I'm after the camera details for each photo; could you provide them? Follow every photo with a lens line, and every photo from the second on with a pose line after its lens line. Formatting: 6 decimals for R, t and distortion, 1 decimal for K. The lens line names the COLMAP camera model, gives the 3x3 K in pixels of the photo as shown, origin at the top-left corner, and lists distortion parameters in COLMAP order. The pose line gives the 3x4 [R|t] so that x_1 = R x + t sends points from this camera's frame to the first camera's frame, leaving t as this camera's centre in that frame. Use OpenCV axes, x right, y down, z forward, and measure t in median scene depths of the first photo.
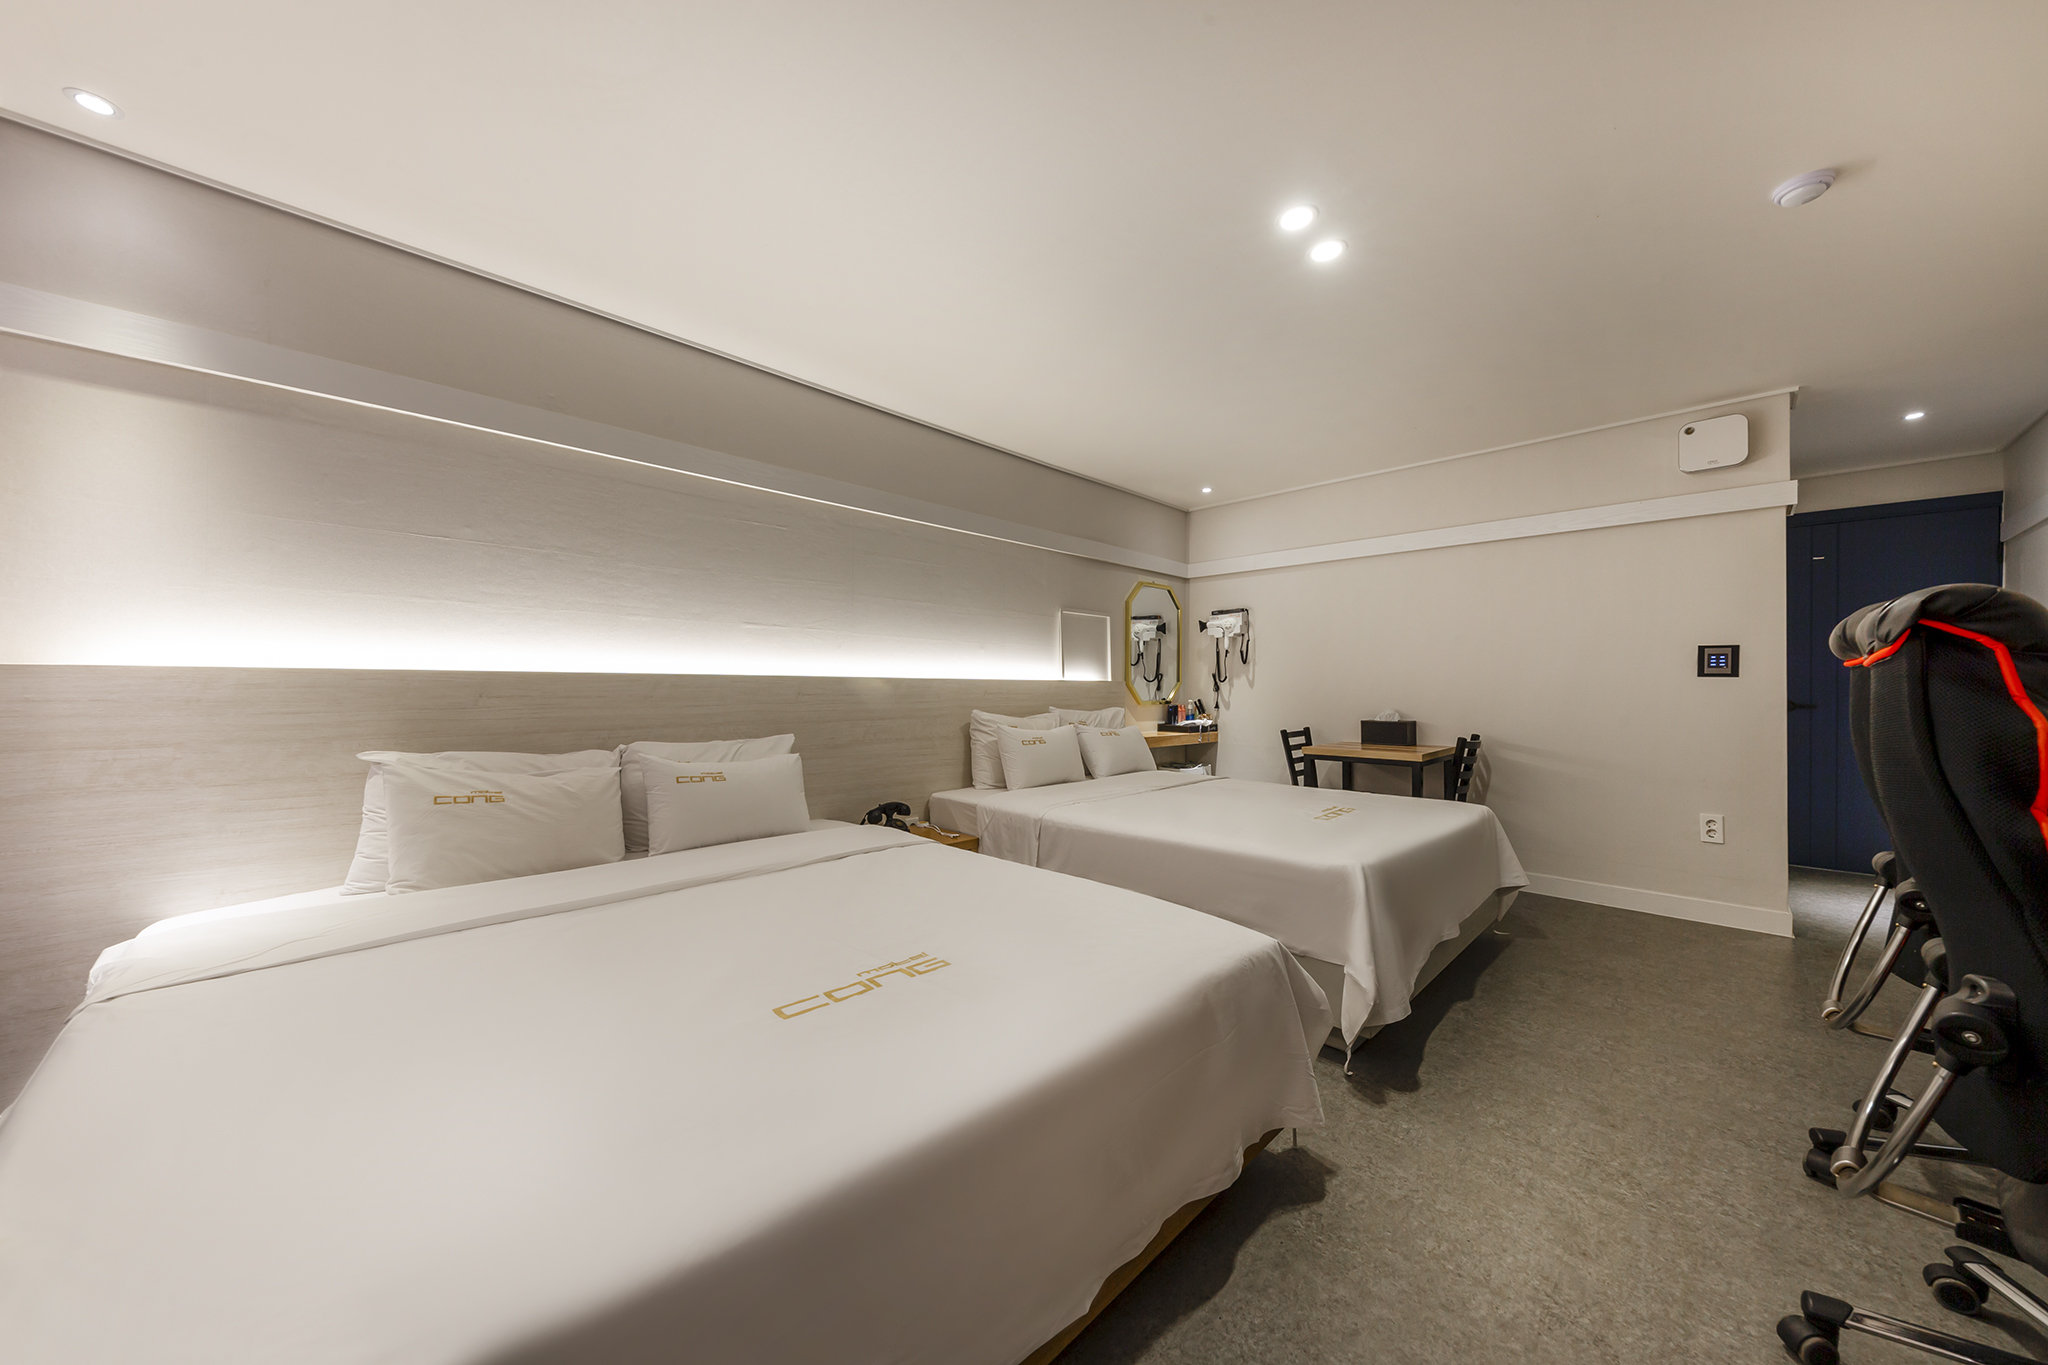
lens RADIAL K [[688.2, 0, 1026.7], [0, 688.2, 686.5], [0, 0, 1]] dist [-0.001304, -0.001081]
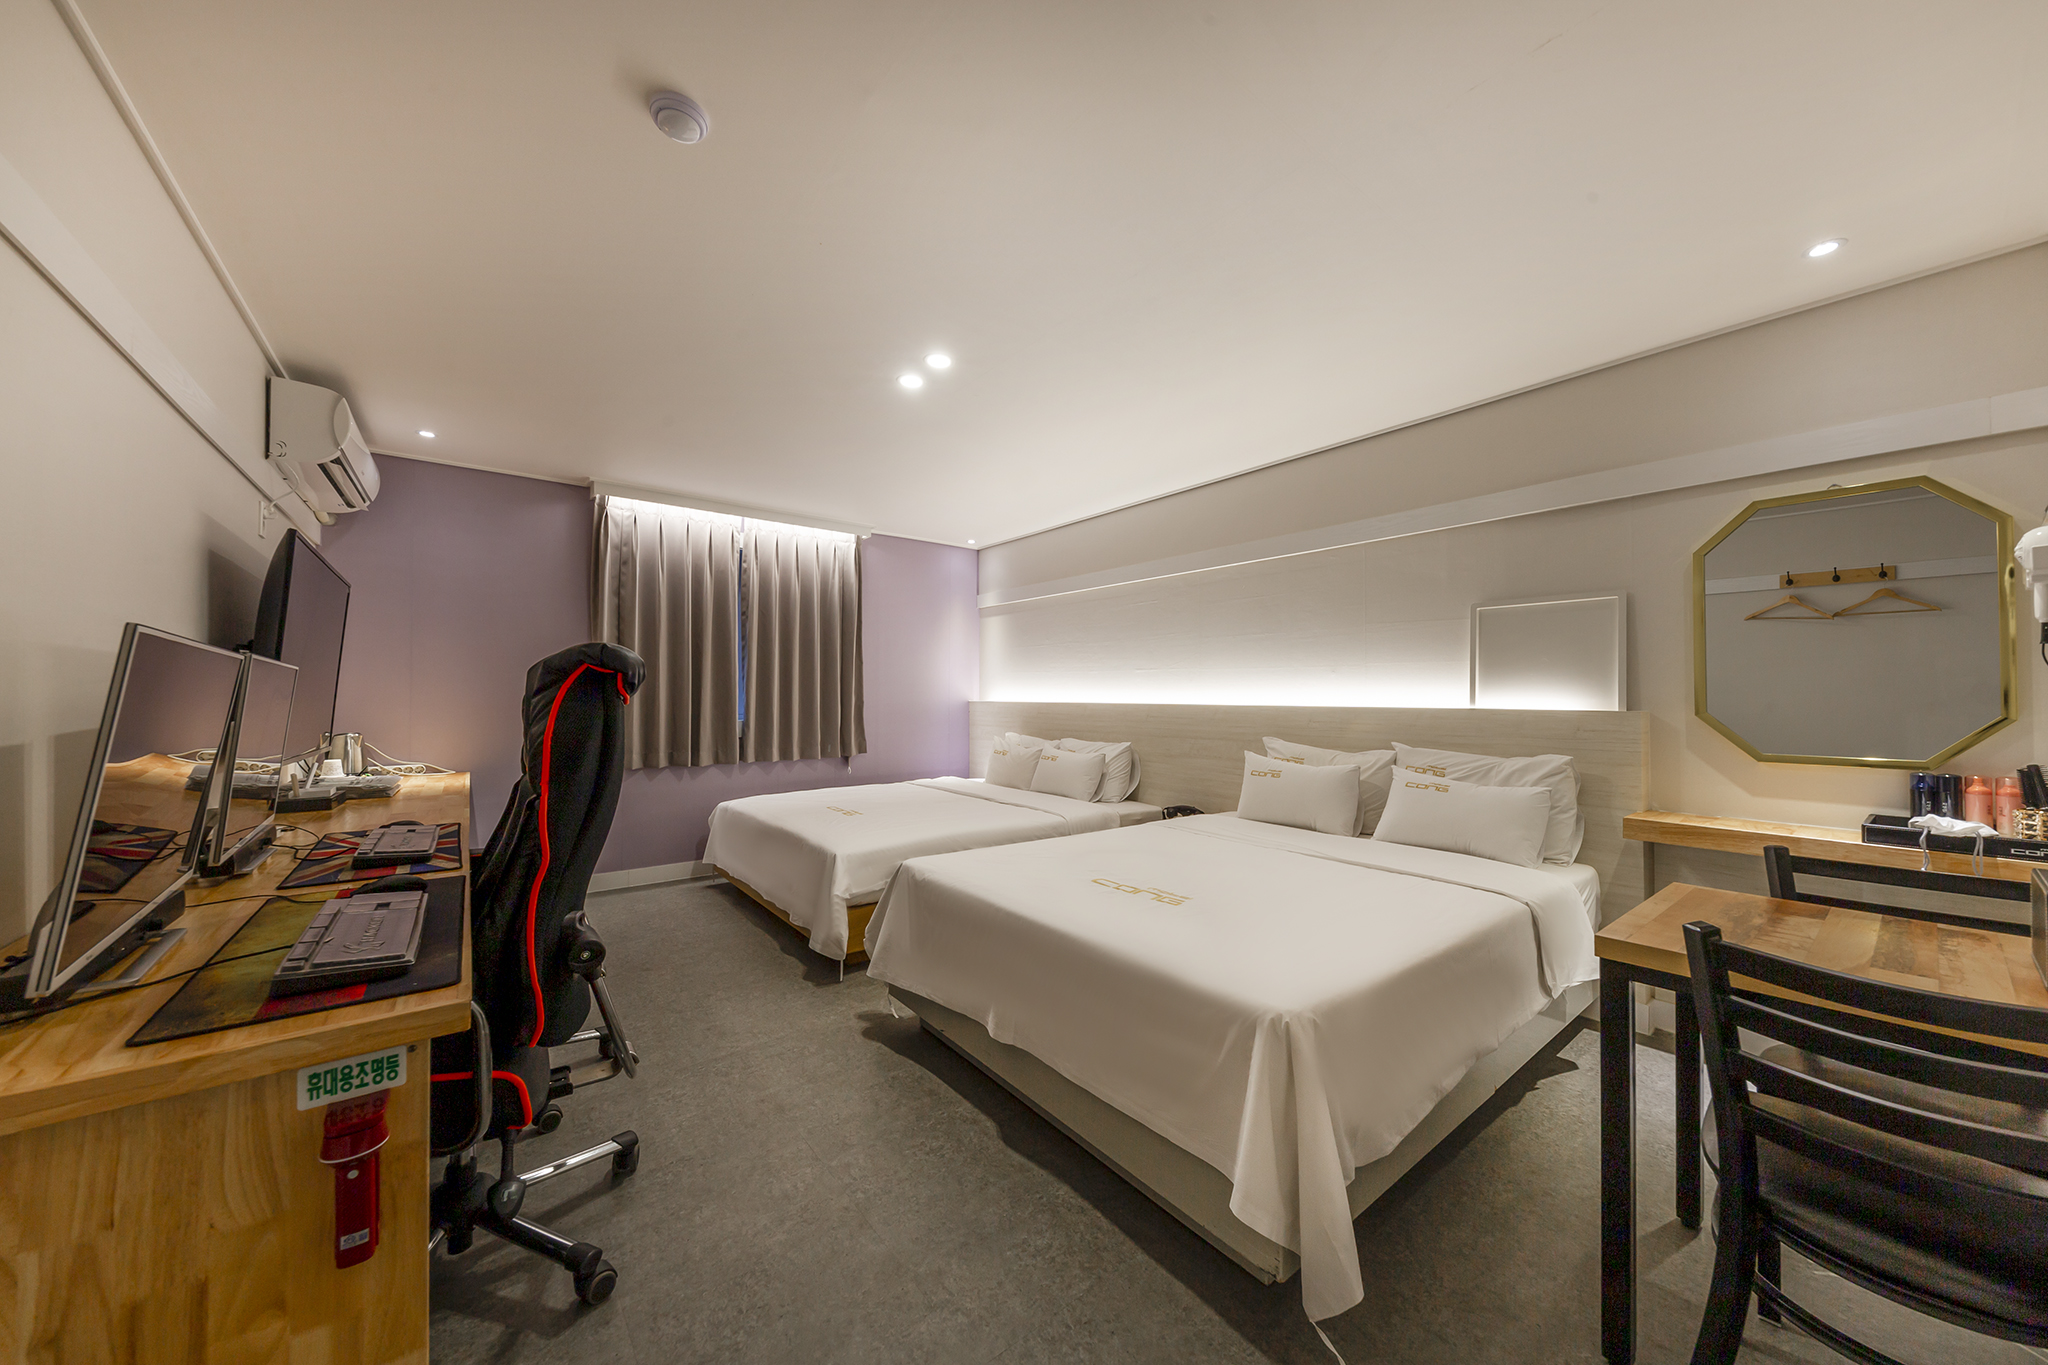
lens RADIAL K [[688.2, 0, 1014.0], [0, 688.2, 683.0], [0, 0, 1]] dist [-0.001304, -0.001081]
pose [[-0.119861, -0.035002, -0.992173, 1.395455], [-0.015536, 0.999322, -0.033377, -0.008241], [0.992669, 0.011414, -0.120324, 1.102936]]
